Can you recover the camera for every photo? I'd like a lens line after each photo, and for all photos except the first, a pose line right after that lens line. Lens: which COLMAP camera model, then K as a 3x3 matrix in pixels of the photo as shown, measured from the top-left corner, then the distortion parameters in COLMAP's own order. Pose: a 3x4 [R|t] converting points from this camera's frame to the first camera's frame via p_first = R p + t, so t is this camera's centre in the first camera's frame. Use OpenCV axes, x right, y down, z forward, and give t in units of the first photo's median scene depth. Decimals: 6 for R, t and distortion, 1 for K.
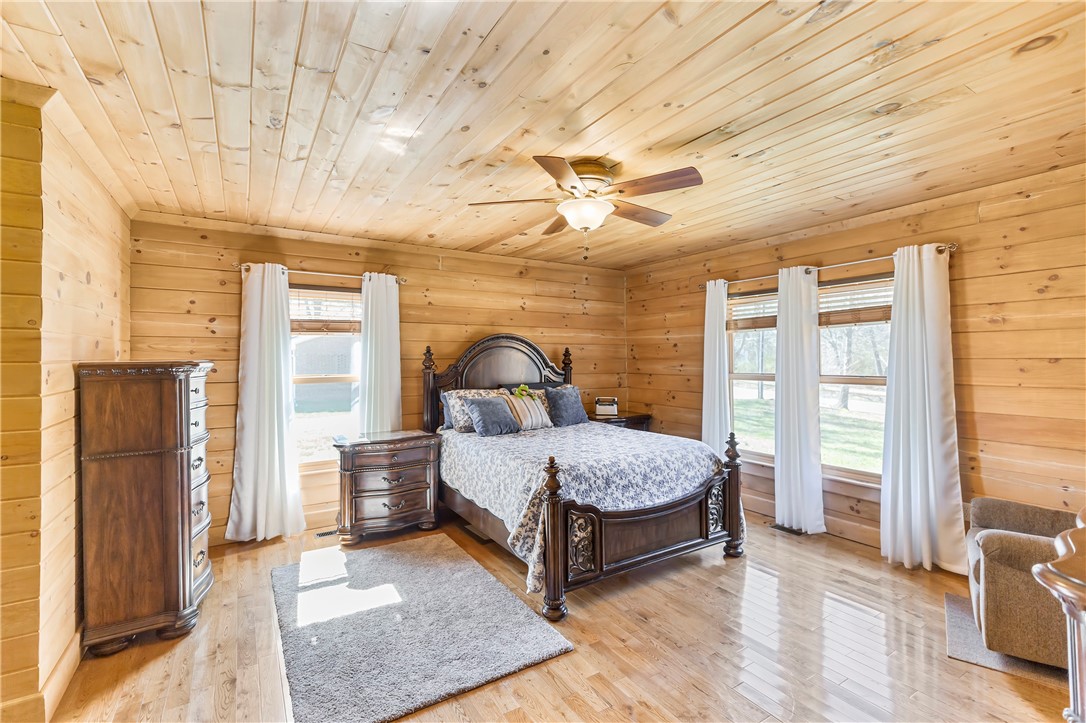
lens RADIAL K [[495.1, 0, 540.9], [0, 495.1, 356.6], [0, 0, 1]] dist [-0.002154, 0.003346]
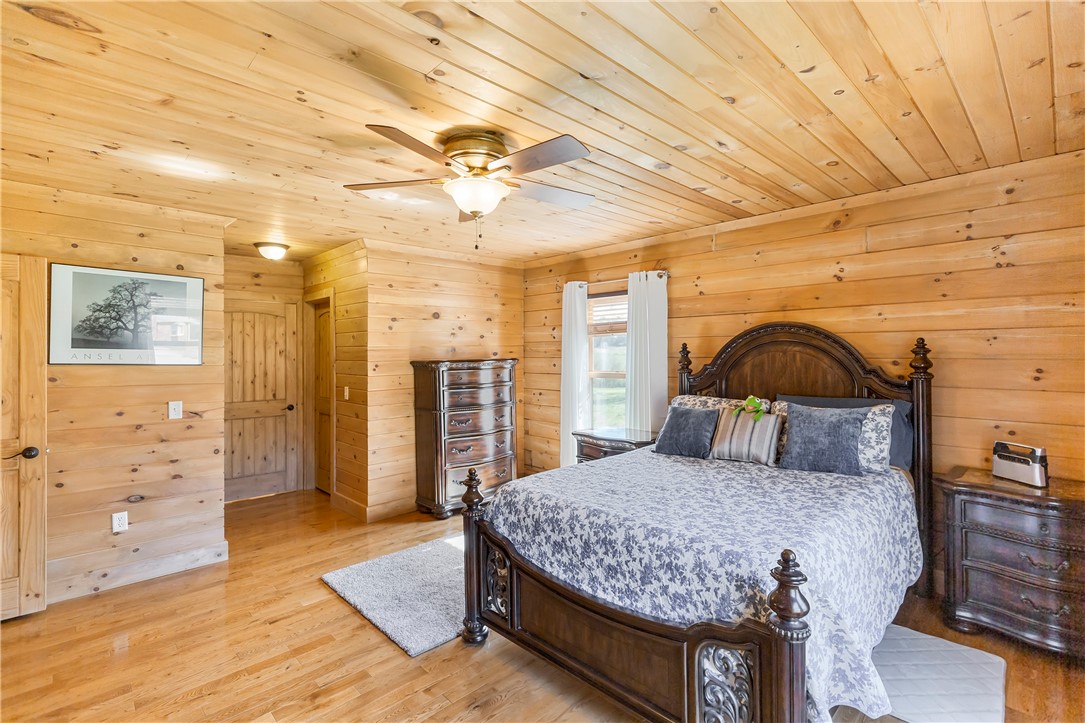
lens RADIAL K [[494.6, 0, 540.5], [0, 494.6, 357.0], [0, 0, 1]] dist [-0.002154, 0.003346]
pose [[0.209151, 0.009196, -0.977840, 0.613879], [0.012809, 0.999844, 0.012143, -0.011164], [0.977799, -0.015064, 0.209001, 0.595473]]
